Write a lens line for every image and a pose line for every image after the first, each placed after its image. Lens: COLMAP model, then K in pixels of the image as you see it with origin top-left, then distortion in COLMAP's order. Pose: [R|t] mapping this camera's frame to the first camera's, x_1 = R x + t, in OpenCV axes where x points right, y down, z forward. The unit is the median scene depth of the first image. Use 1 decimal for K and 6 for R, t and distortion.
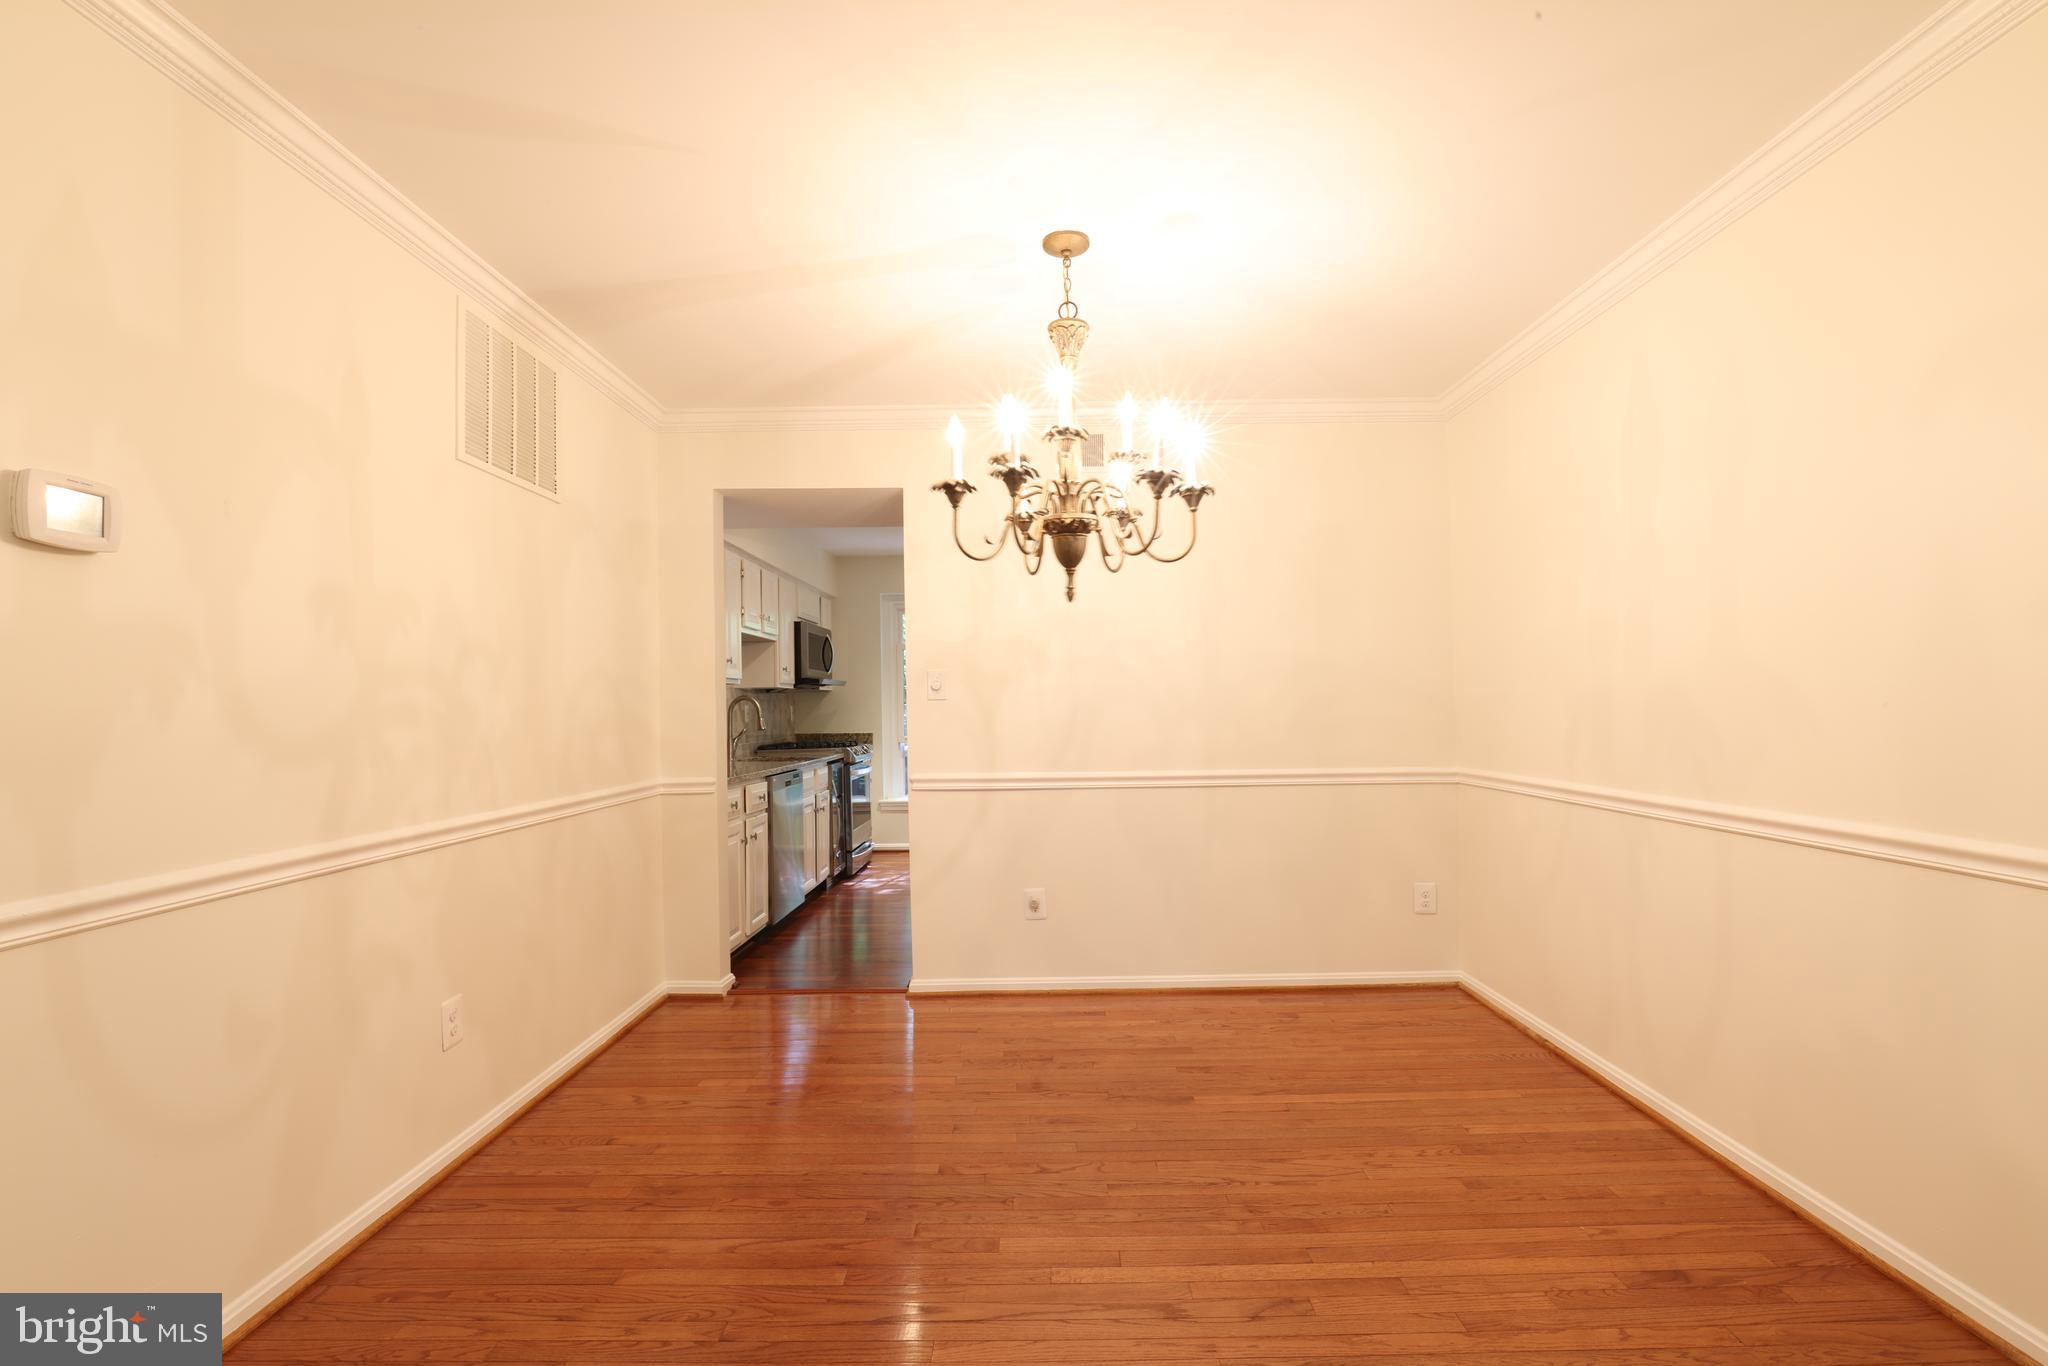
lens RADIAL K [[931.7, 0, 1040.3], [0, 931.7, 698.7], [0, 0, 1]] dist [-0.034203, 0.004798]
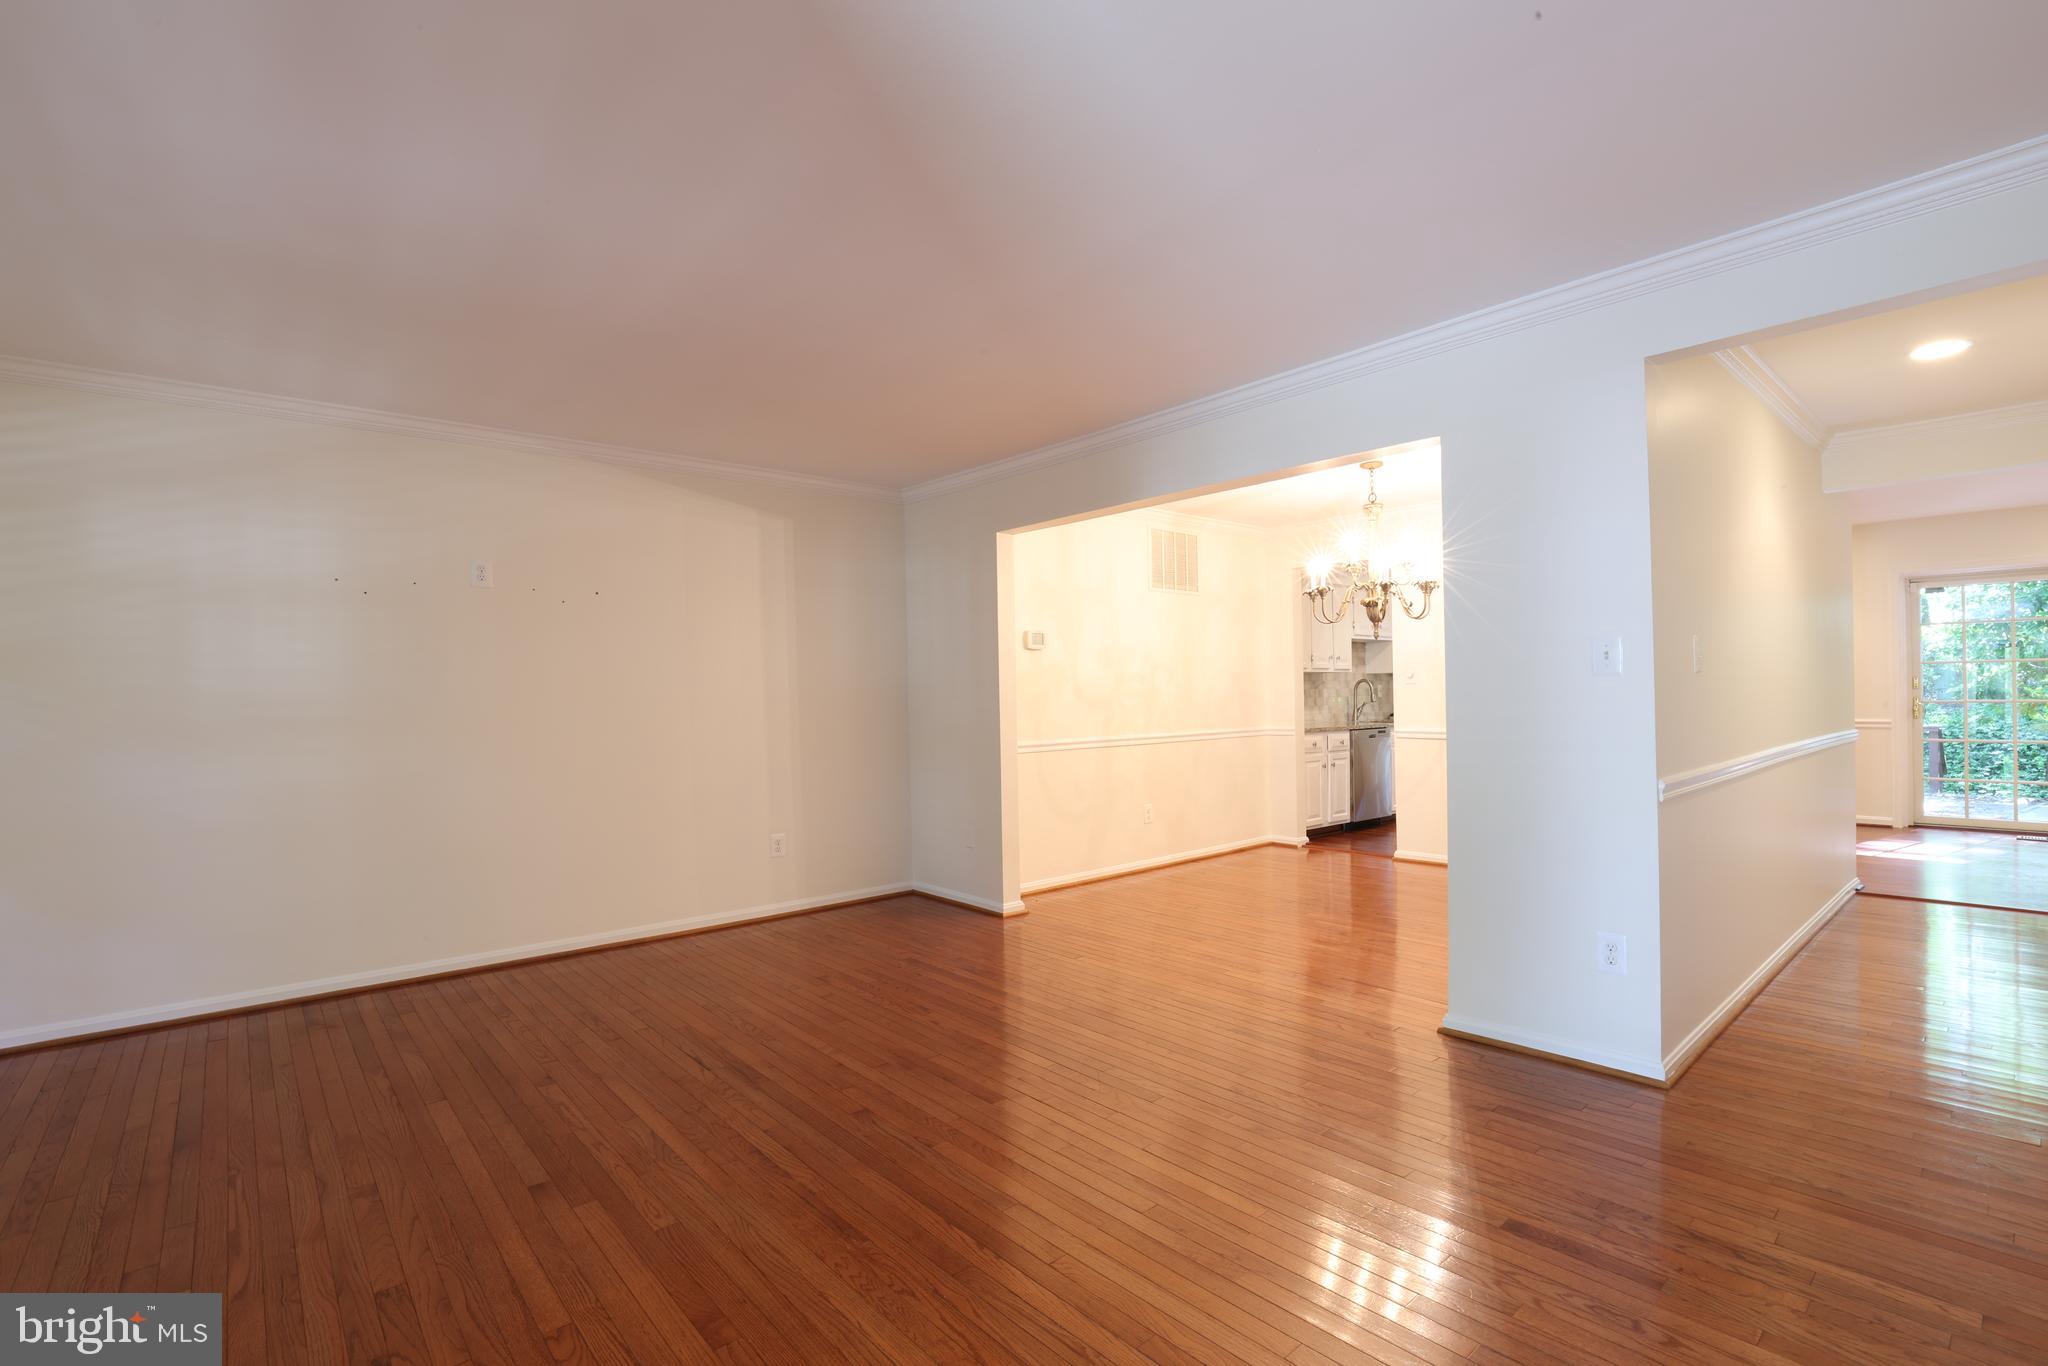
lens RADIAL K [[931.7, 0, 1027.2], [0, 931.7, 685.6], [0, 0, 1]] dist [-0.034203, 0.004798]
pose [[0.655528, -0.002739, -0.755166, 0.432940], [0.012248, 0.999900, 0.007005, -0.009412], [0.755071, -0.013841, 0.655497, -0.374867]]
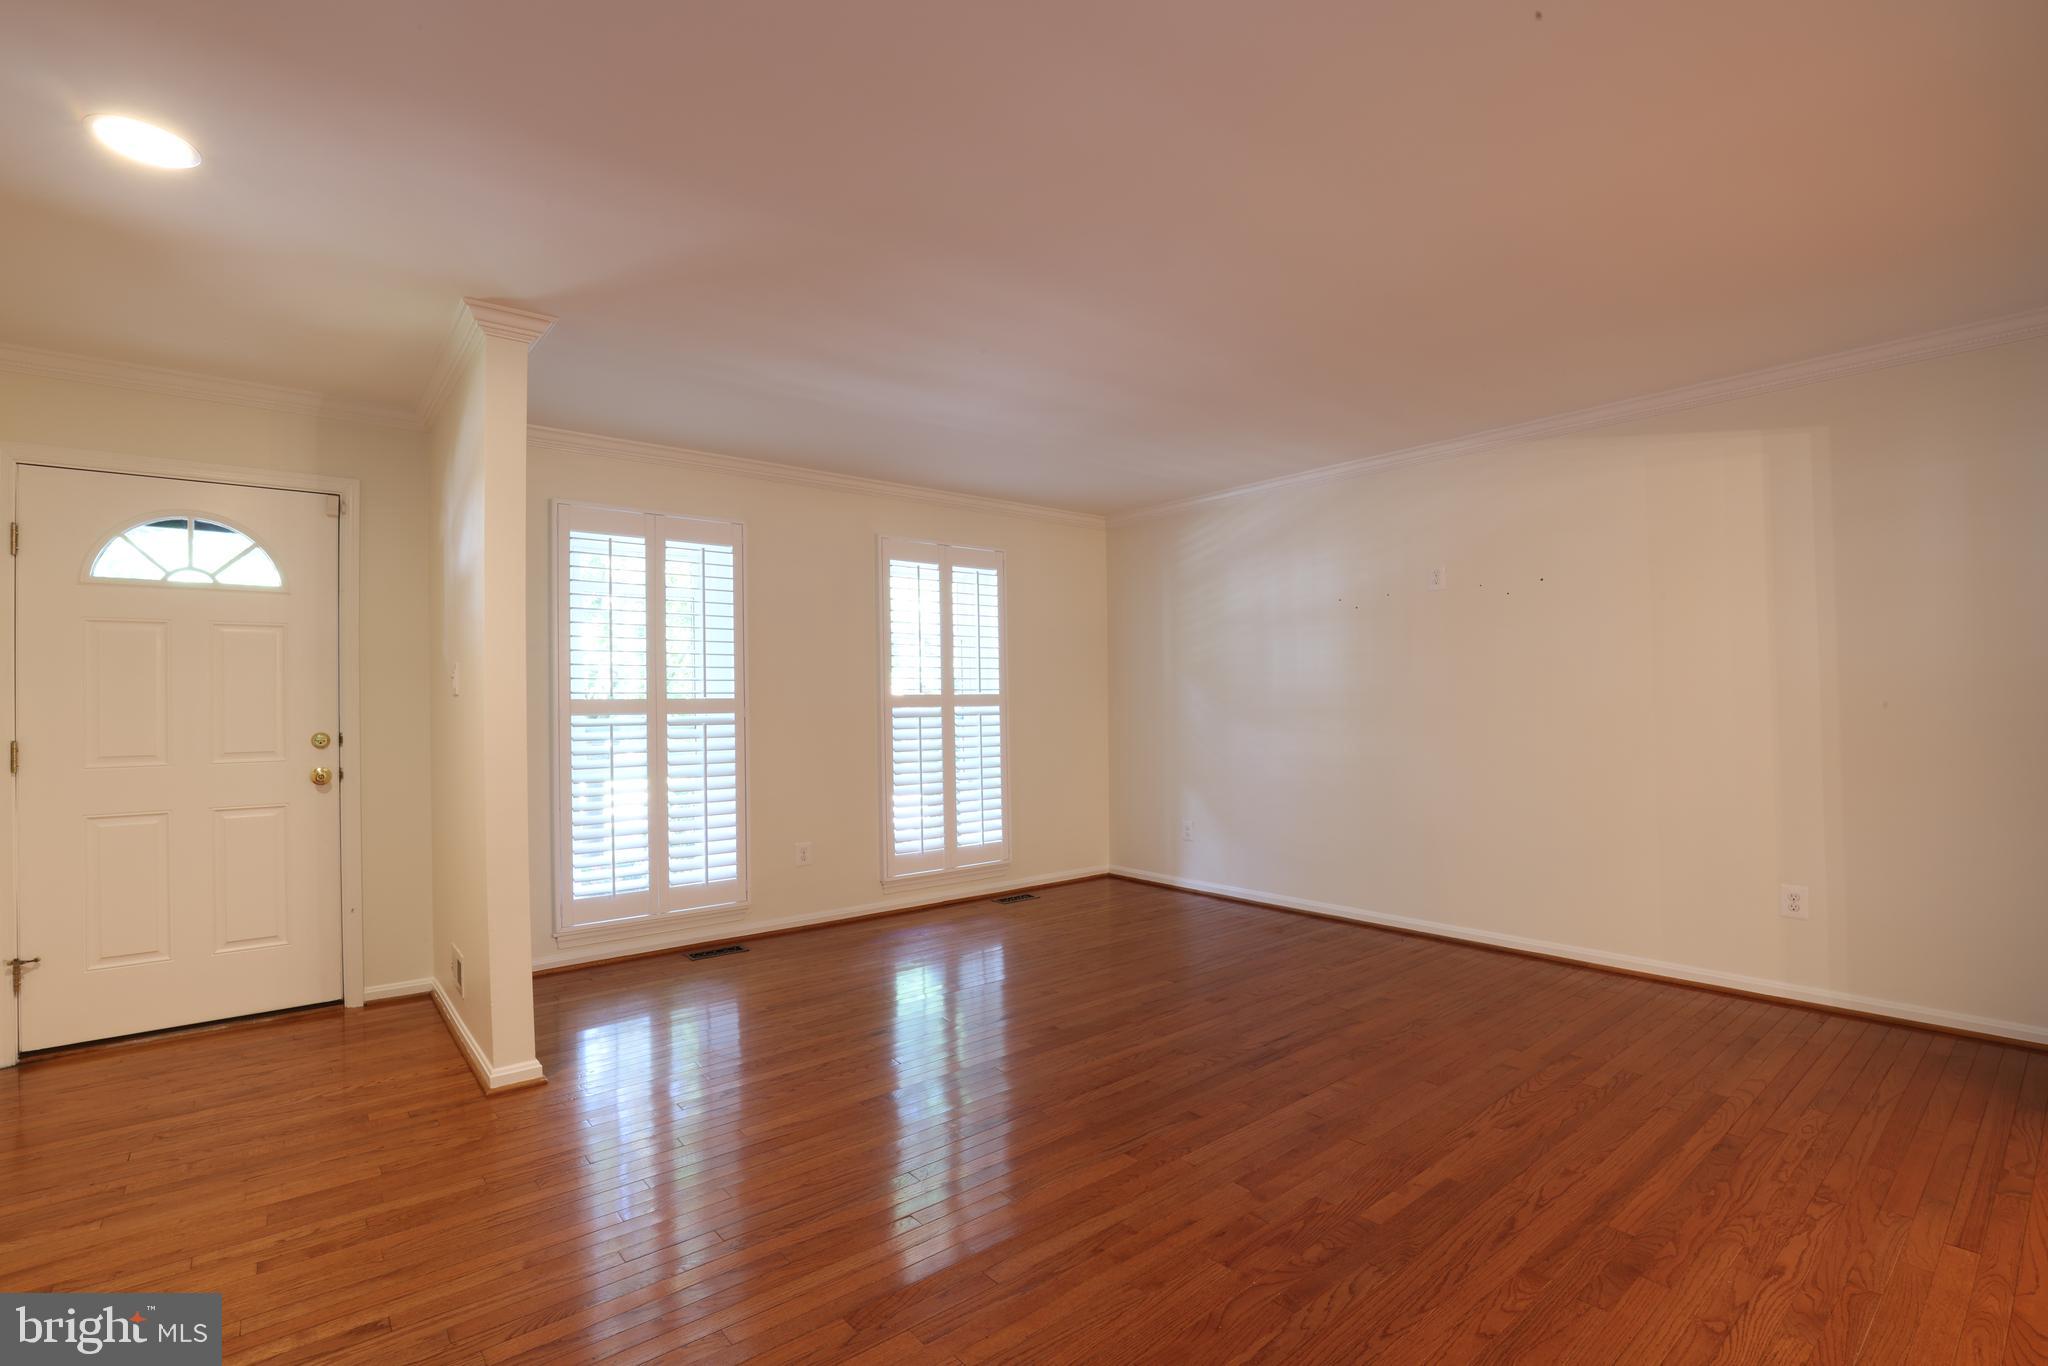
lens RADIAL K [[931.7, 0, 1036.0], [0, 931.7, 687.4], [0, 0, 1]] dist [-0.034203, 0.004798]
pose [[-0.765763, 0.015475, -0.642937, 0.386307], [0.029193, 0.999516, -0.010712, -0.005207], [0.642460, -0.026973, -0.765845, 0.135073]]
